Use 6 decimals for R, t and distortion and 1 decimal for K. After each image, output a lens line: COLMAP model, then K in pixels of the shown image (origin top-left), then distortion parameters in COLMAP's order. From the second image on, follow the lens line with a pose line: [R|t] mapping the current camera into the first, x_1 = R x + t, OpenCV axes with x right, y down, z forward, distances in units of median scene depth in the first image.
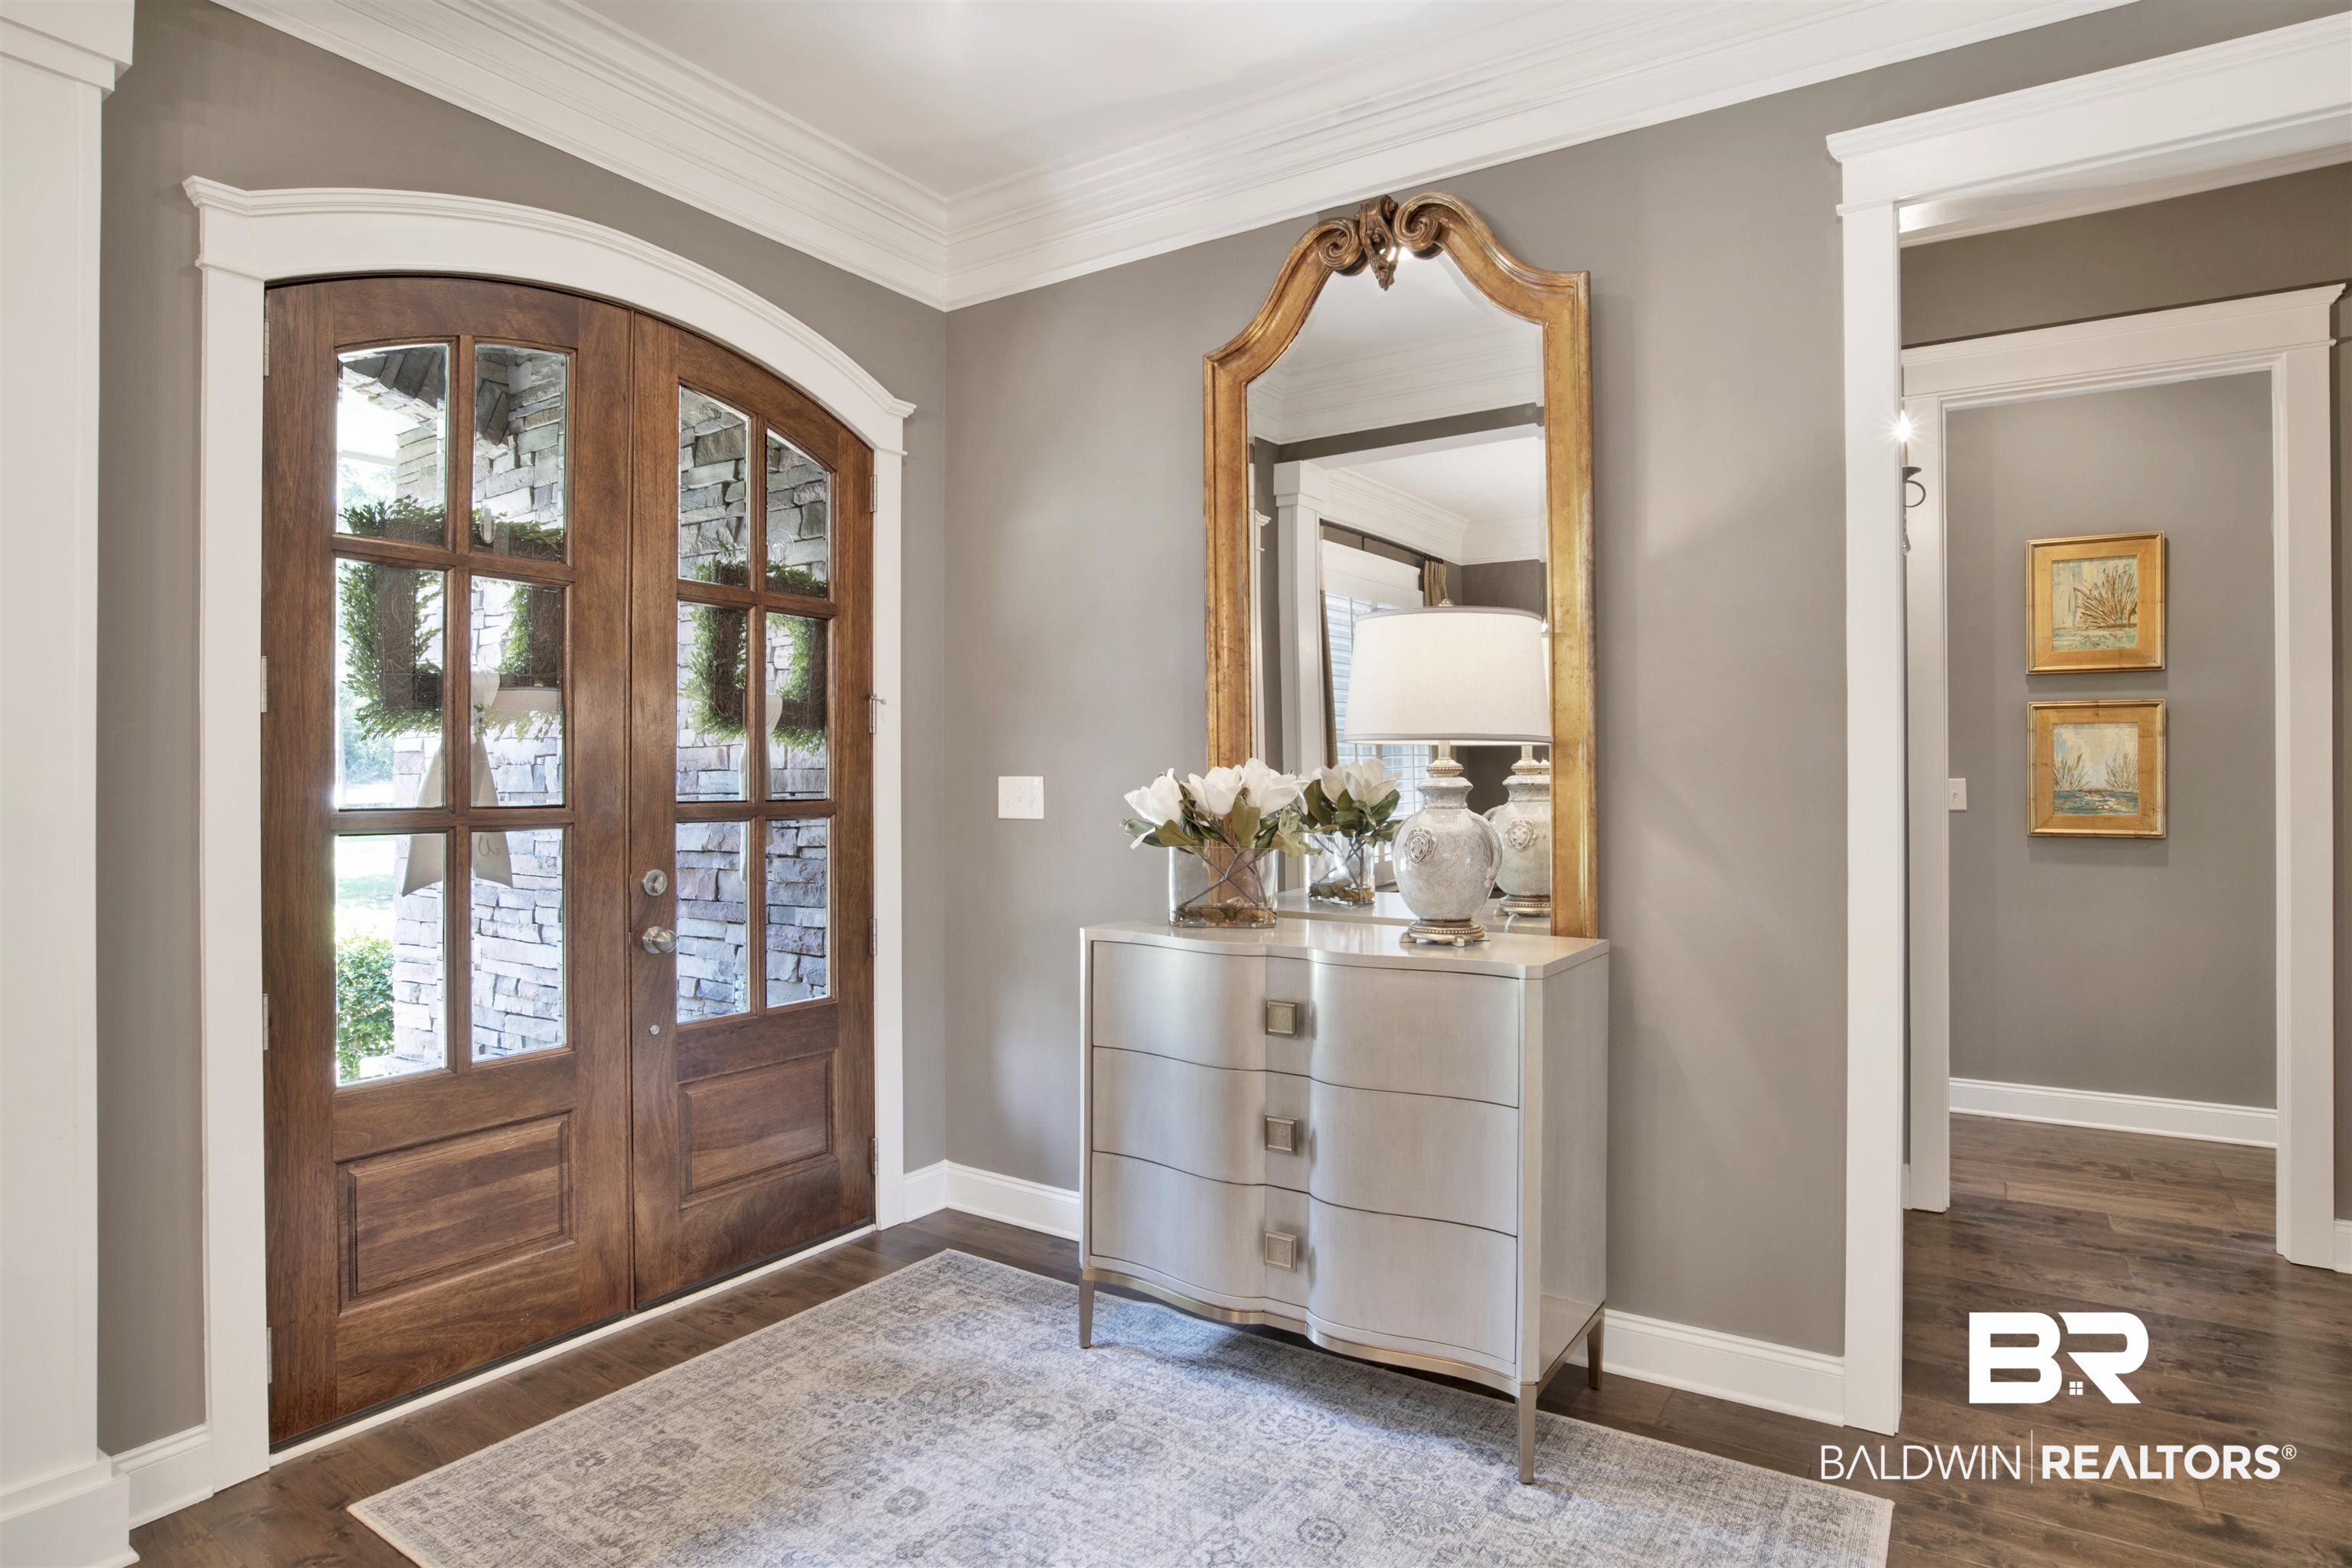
lens RADIAL K [[1228.2, 0, 1191.4], [0, 1228.2, 768.9], [0, 0, 1]] dist [-0.052108, 0.009840]
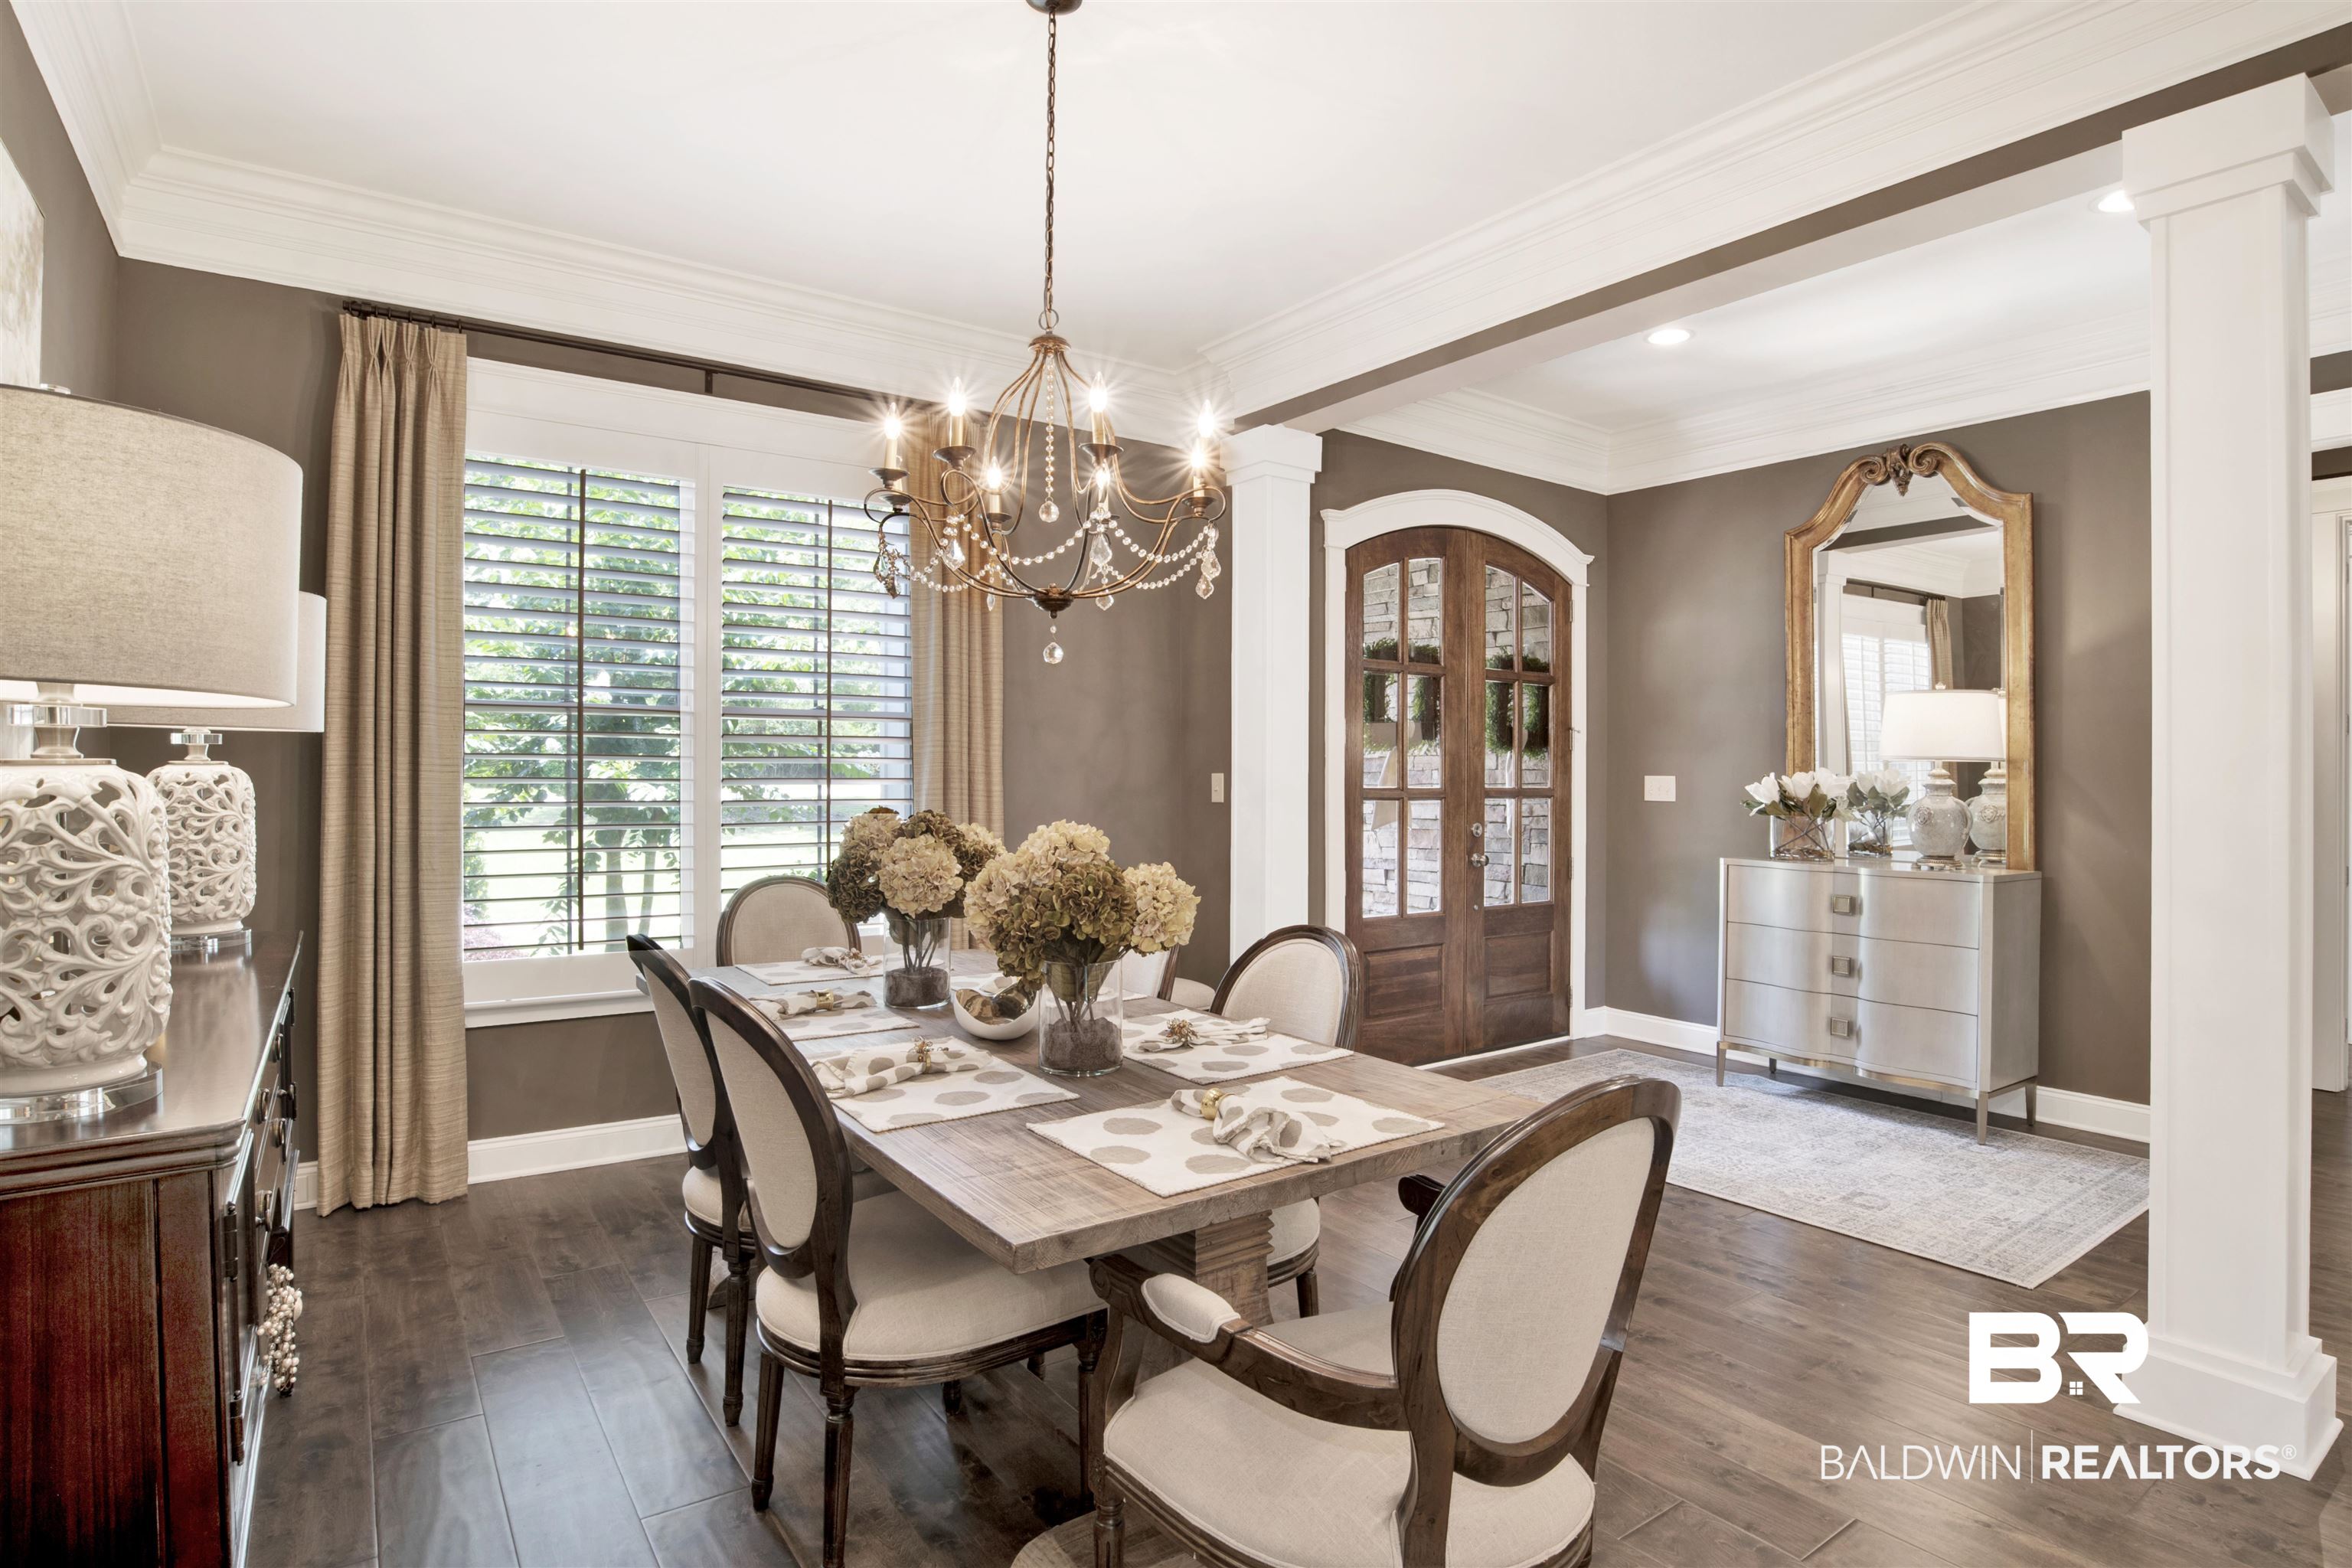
lens RADIAL K [[1265.2, 0, 1189.5], [0, 1265.2, 762.2], [0, 0, 1]] dist [-0.052574, 0.000952]
pose [[0.940020, 0.006552, -0.341057, -0.192270], [-0.007939, 0.999965, -0.002671, -0.003925], [0.341027, 0.005219, 0.940039, -1.013188]]
